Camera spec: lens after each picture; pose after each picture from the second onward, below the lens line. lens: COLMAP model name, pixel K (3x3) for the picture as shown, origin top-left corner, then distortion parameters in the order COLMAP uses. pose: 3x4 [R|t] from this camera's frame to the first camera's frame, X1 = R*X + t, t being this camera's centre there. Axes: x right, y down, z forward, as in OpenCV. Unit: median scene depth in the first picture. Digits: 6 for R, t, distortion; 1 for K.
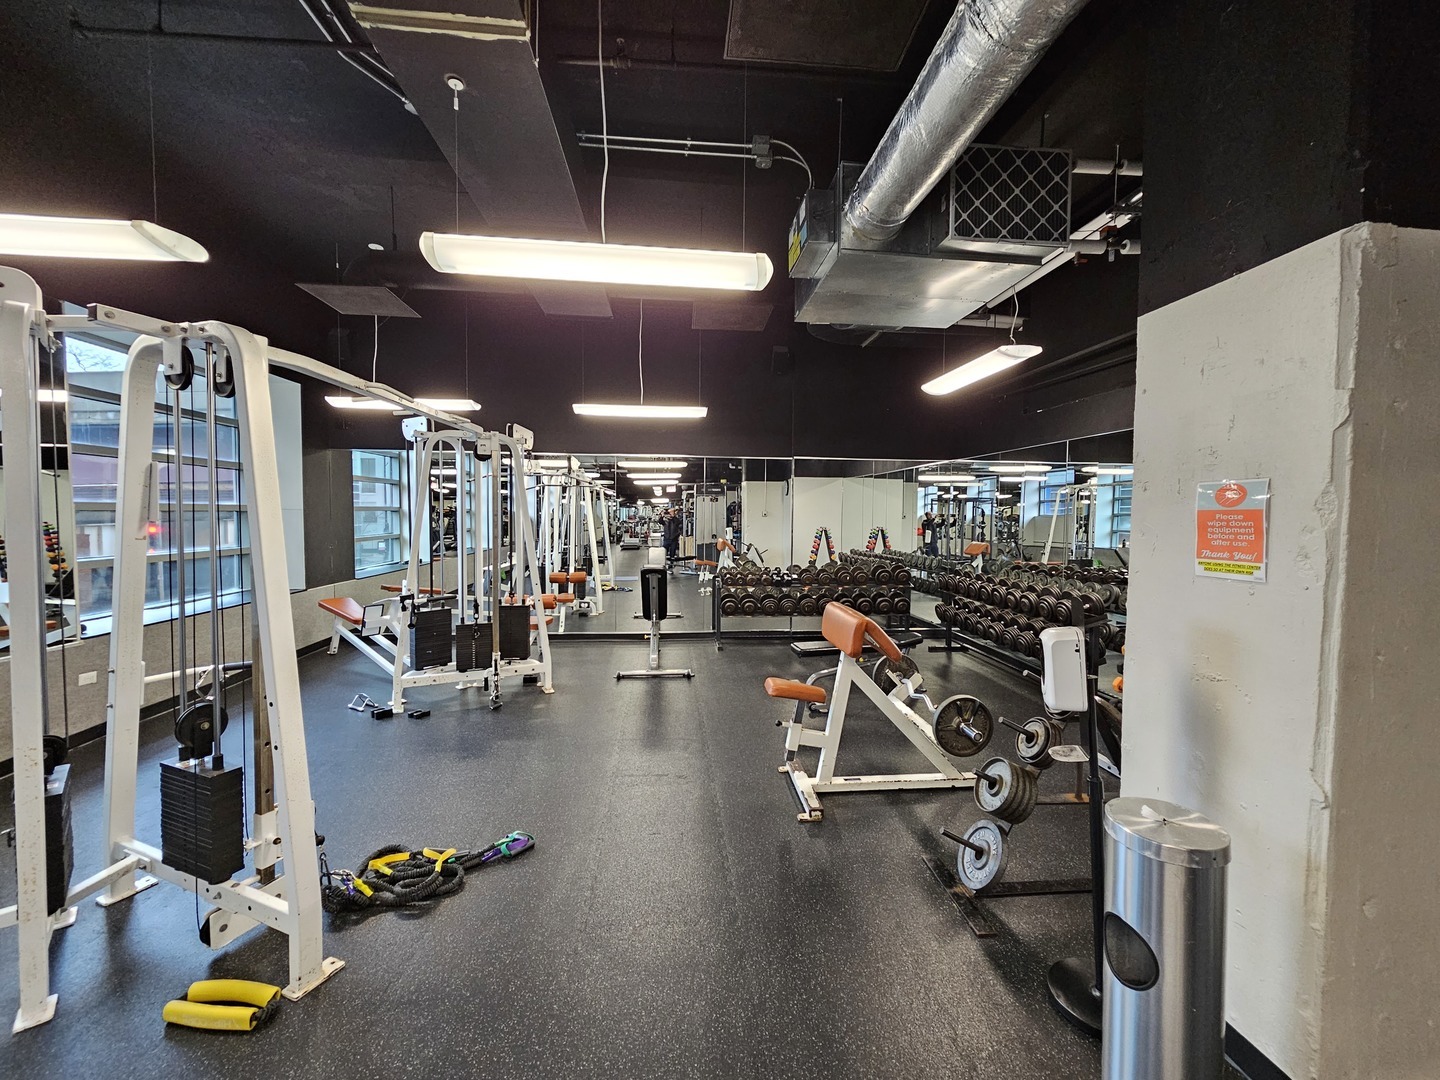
lens RADIAL K [[583.0, 0, 720.0], [0, 583.0, 540.0], [0, 0, 1]] dist [-0.001766, -0.000055]
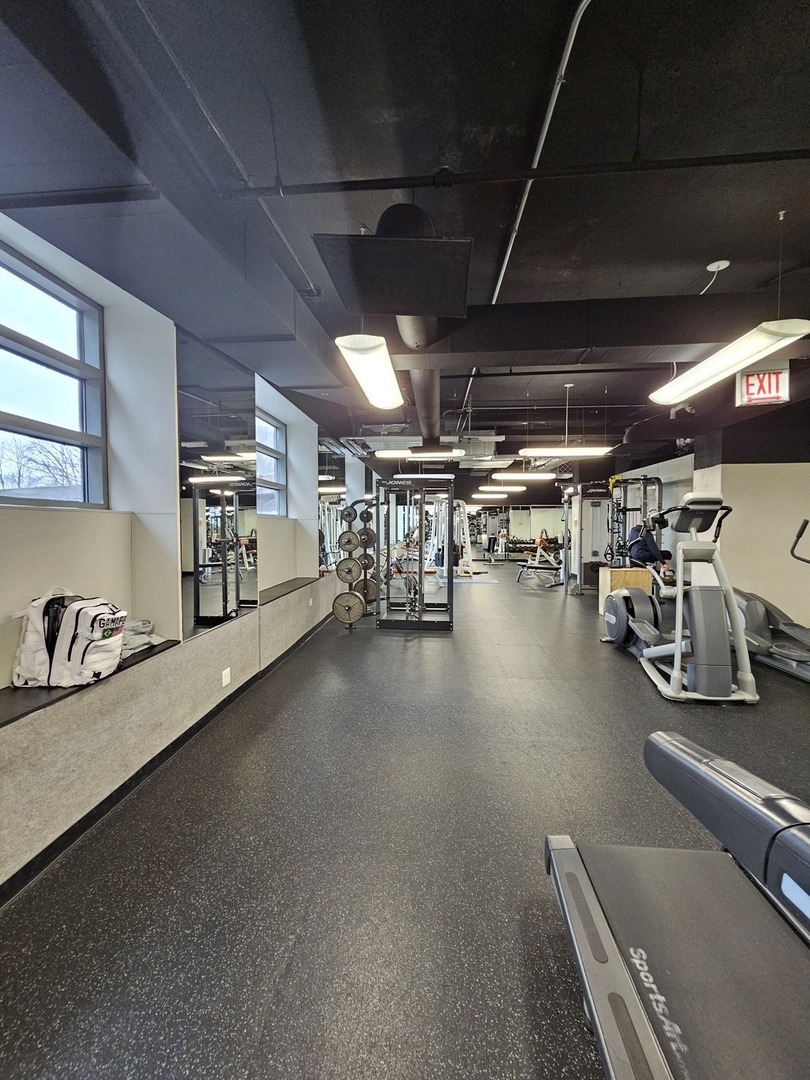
lens RADIAL K [[437.3, 0, 405.0], [0, 437.3, 540.0], [0, 0, 1]] dist [-0.001766, -0.000055]
pose [[0.985526, 0.006747, -0.169388, -0.128897], [-0.010245, 0.999752, -0.019782, 0.092956], [0.169213, 0.021231, 0.985351, -1.288822]]
